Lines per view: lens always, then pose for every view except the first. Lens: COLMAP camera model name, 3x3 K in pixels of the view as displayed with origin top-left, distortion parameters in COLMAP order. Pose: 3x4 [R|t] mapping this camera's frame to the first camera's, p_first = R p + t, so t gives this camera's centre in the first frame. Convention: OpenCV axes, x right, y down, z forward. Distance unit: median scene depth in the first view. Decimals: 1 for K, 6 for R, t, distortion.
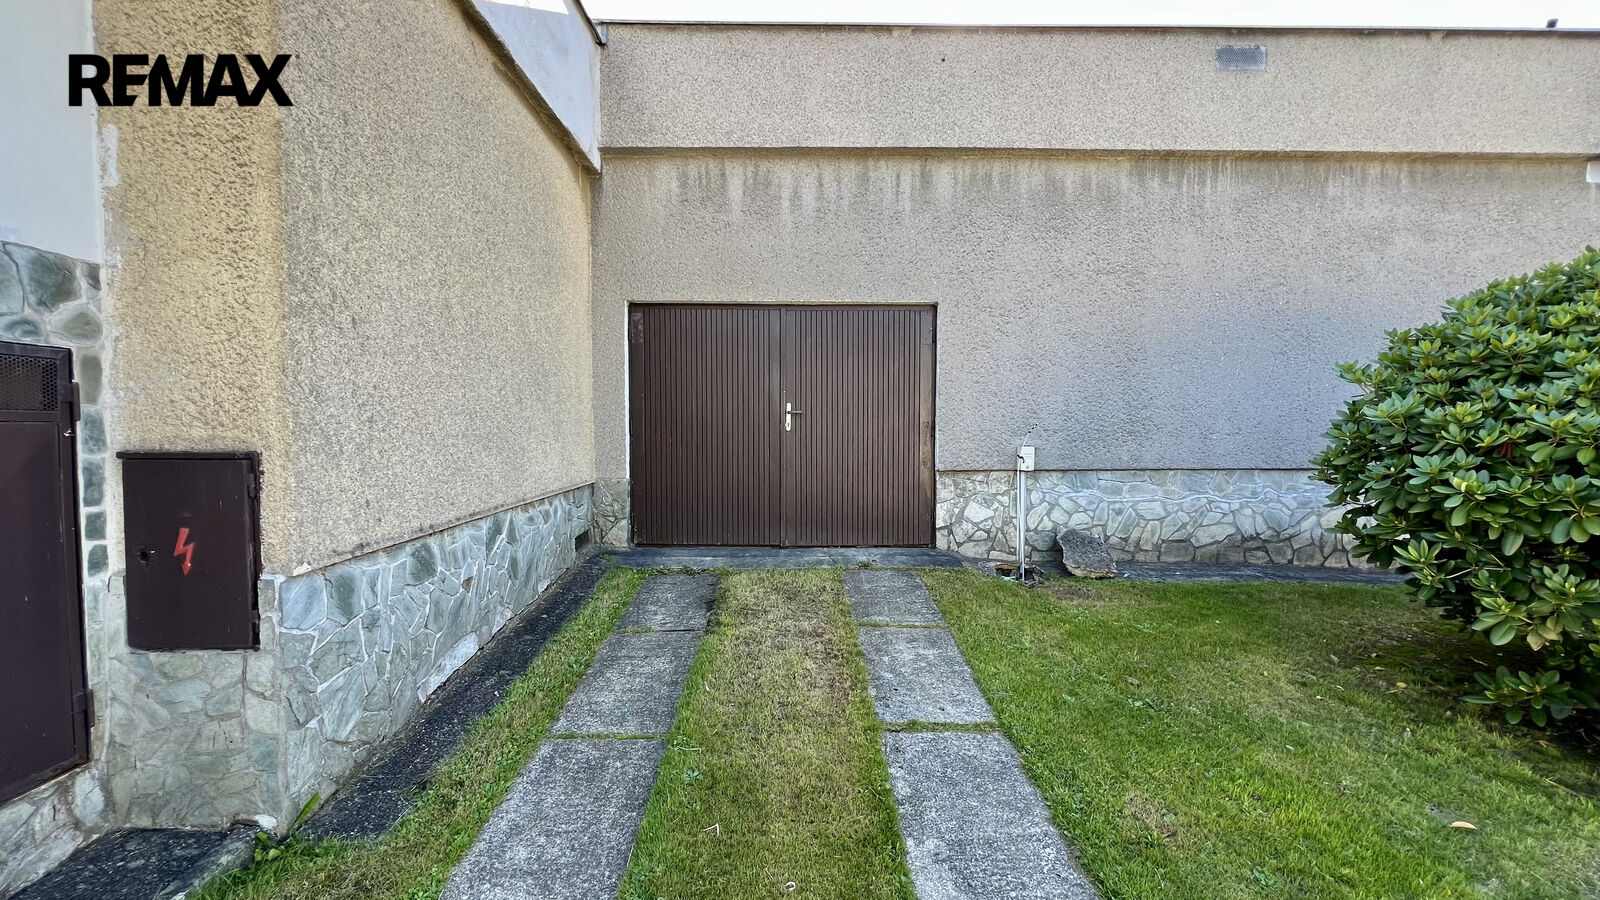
lens RADIAL K [[644.3, 0, 802.0], [0, 644.3, 448.5], [0, 0, 1]] dist [-0.000411, 0.000882]
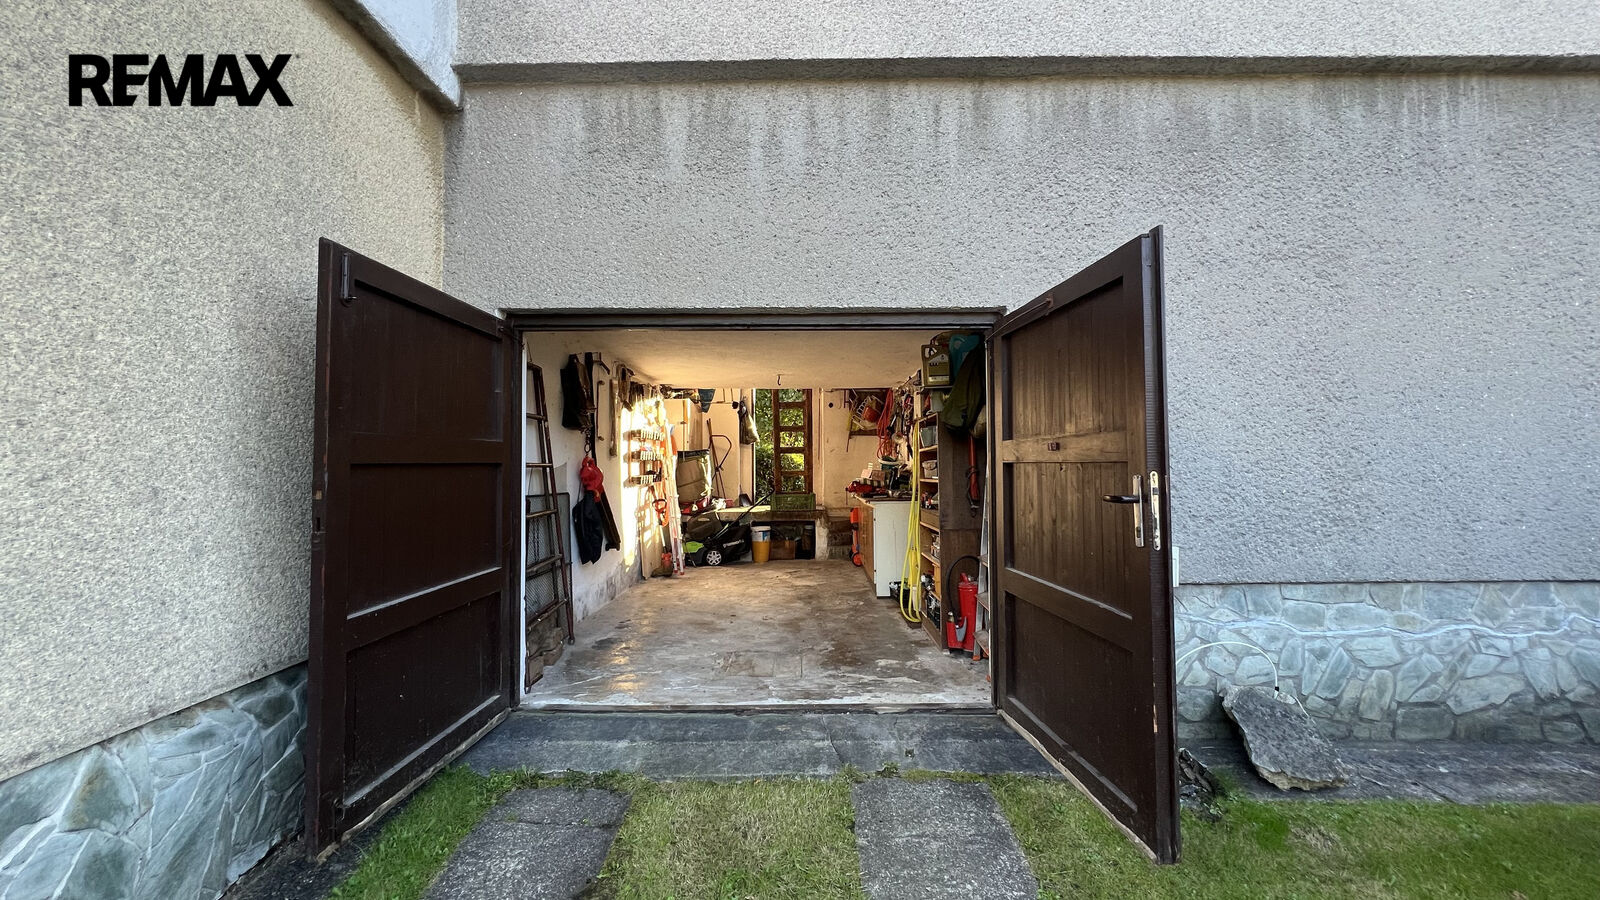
lens RADIAL K [[644.3, 0, 802.0], [0, 644.3, 448.5], [0, 0, 1]] dist [-0.000411, 0.000882]
pose [[0.999825, -0.006383, -0.017582, 0.027626], [0.005169, 0.997656, -0.068233, -0.053319], [0.017977, 0.068130, 0.997514, 0.397427]]
